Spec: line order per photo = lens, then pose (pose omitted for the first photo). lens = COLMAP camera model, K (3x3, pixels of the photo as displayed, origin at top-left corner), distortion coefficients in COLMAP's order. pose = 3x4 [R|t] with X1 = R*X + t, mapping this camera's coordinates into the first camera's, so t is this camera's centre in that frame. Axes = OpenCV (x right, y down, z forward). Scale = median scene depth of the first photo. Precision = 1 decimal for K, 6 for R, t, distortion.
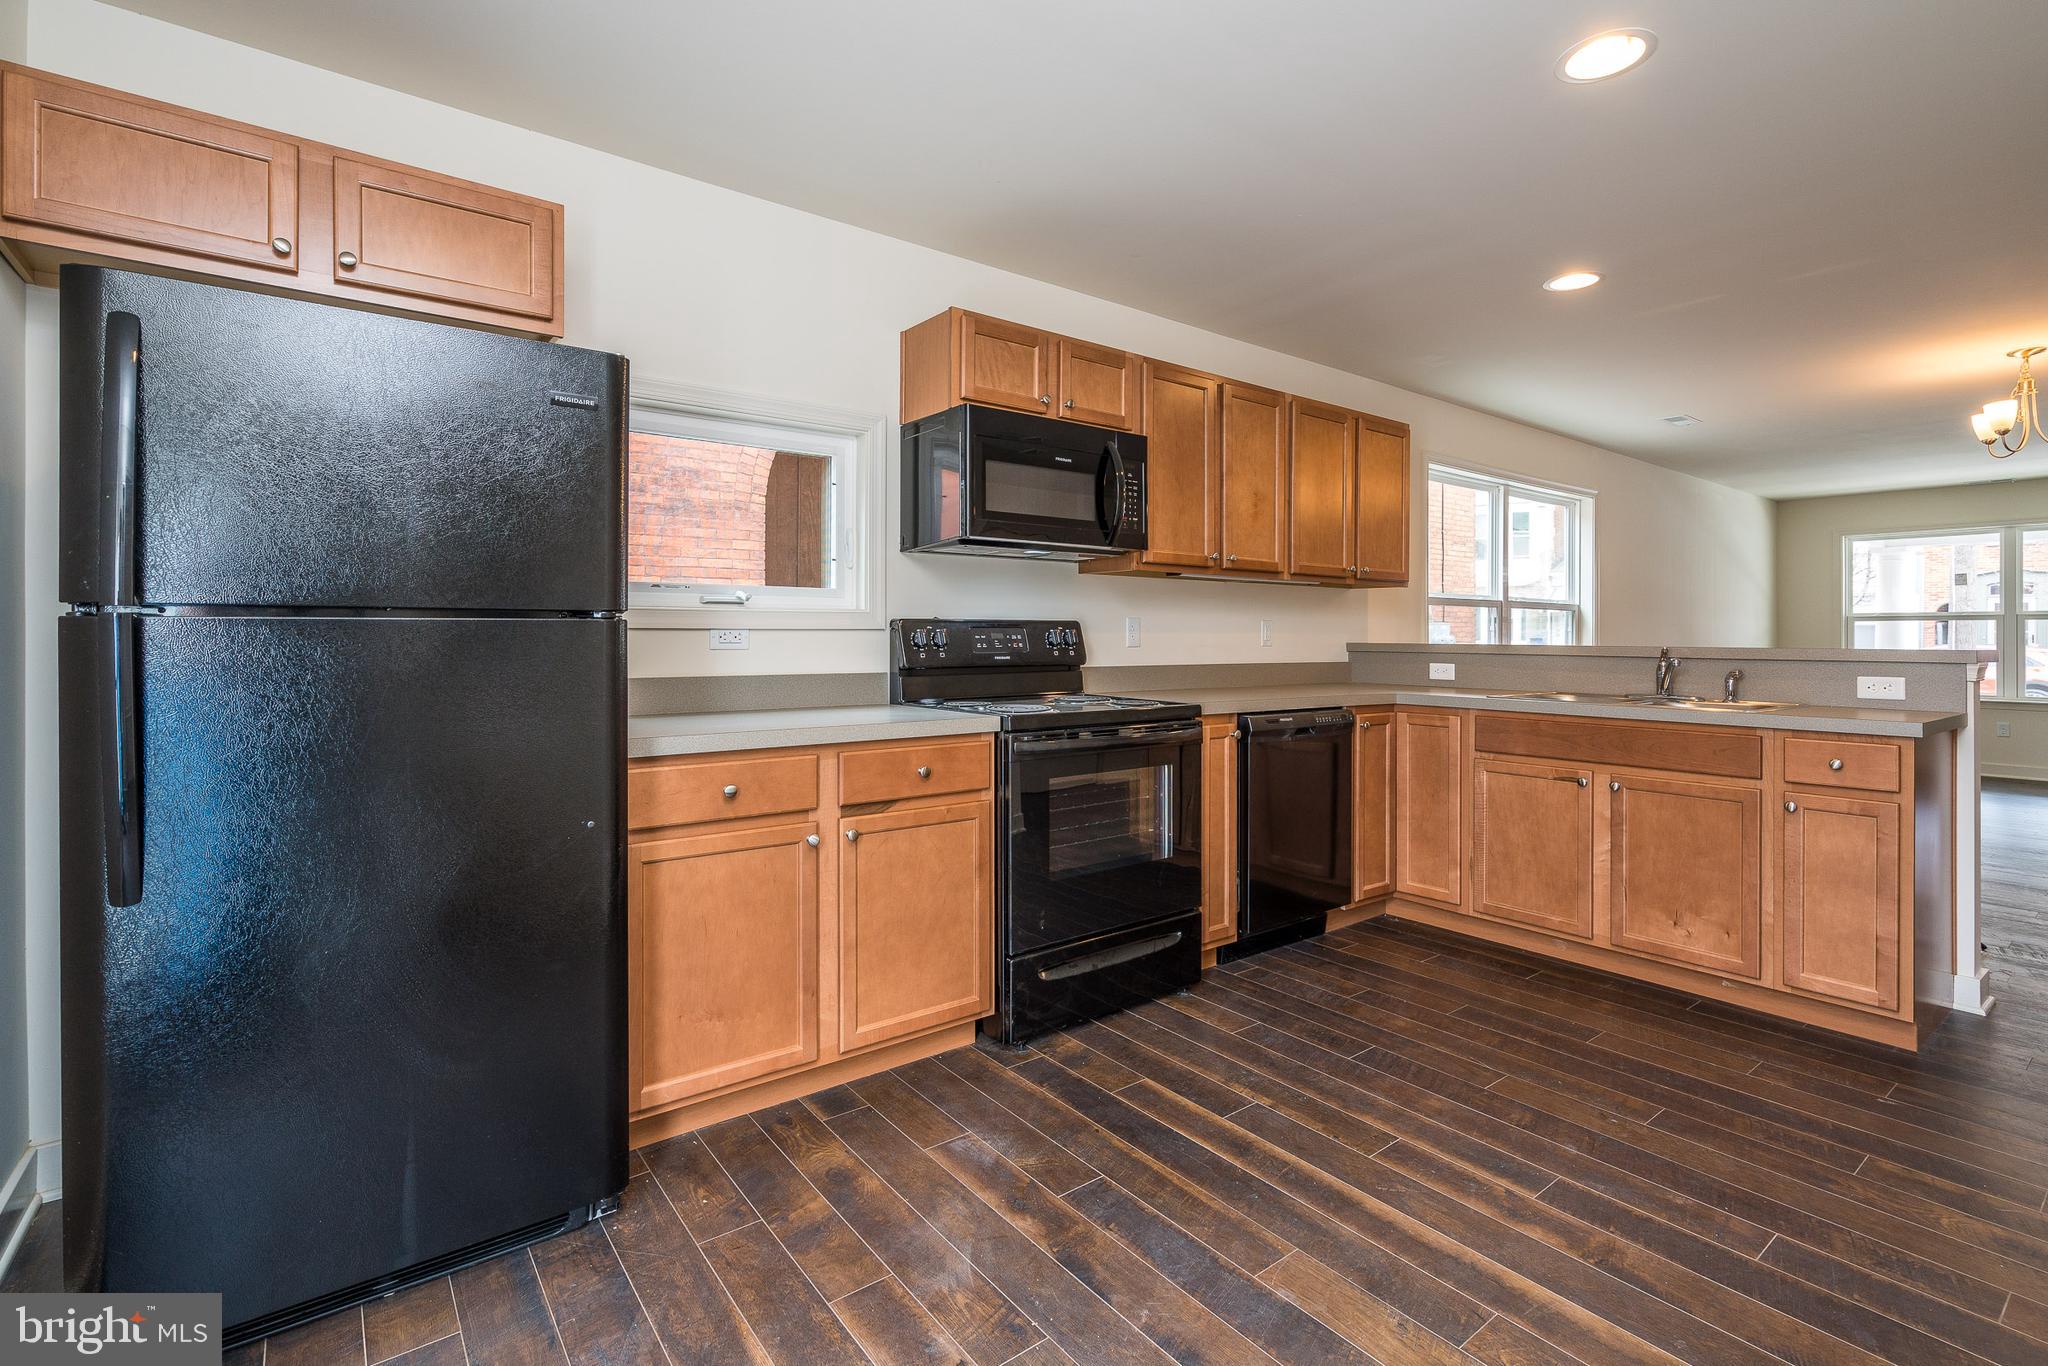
lens RADIAL K [[944.2, 0, 1013.1], [0, 944.2, 636.7], [0, 0, 1]] dist [-0.002831, -0.000091]
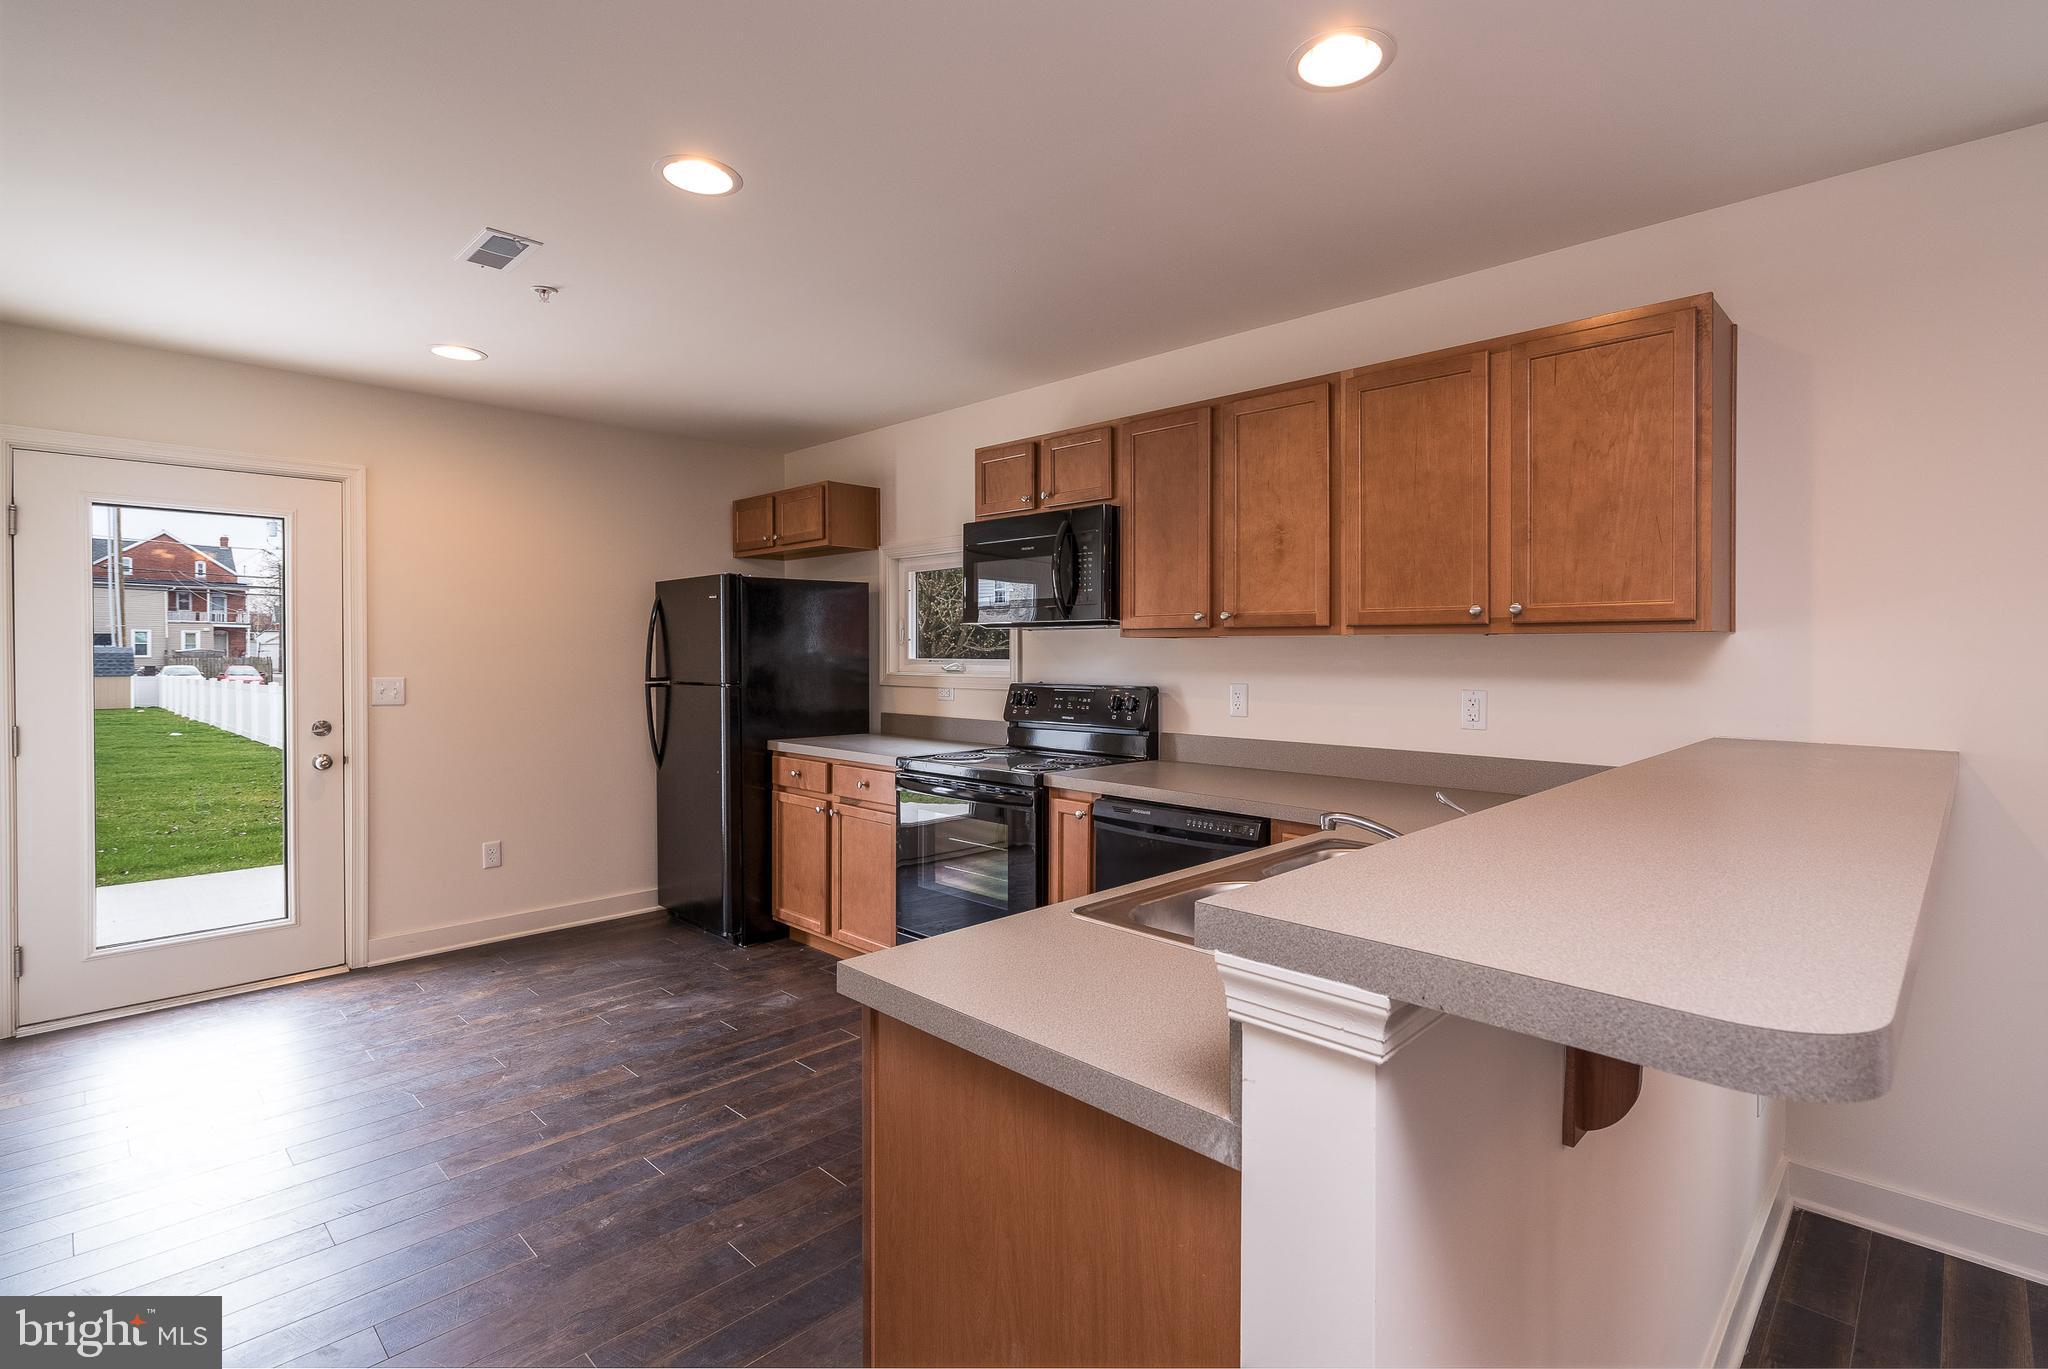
lens RADIAL K [[944.2, 0, 1031.2], [0, 944.2, 665.7], [0, 0, 1]] dist [-0.002831, -0.000091]
pose [[0.150950, 0.010304, -0.988488, 1.608939], [0.003645, 0.999933, 0.010980, -0.078178], [0.988535, -0.005260, 0.150902, 1.121991]]
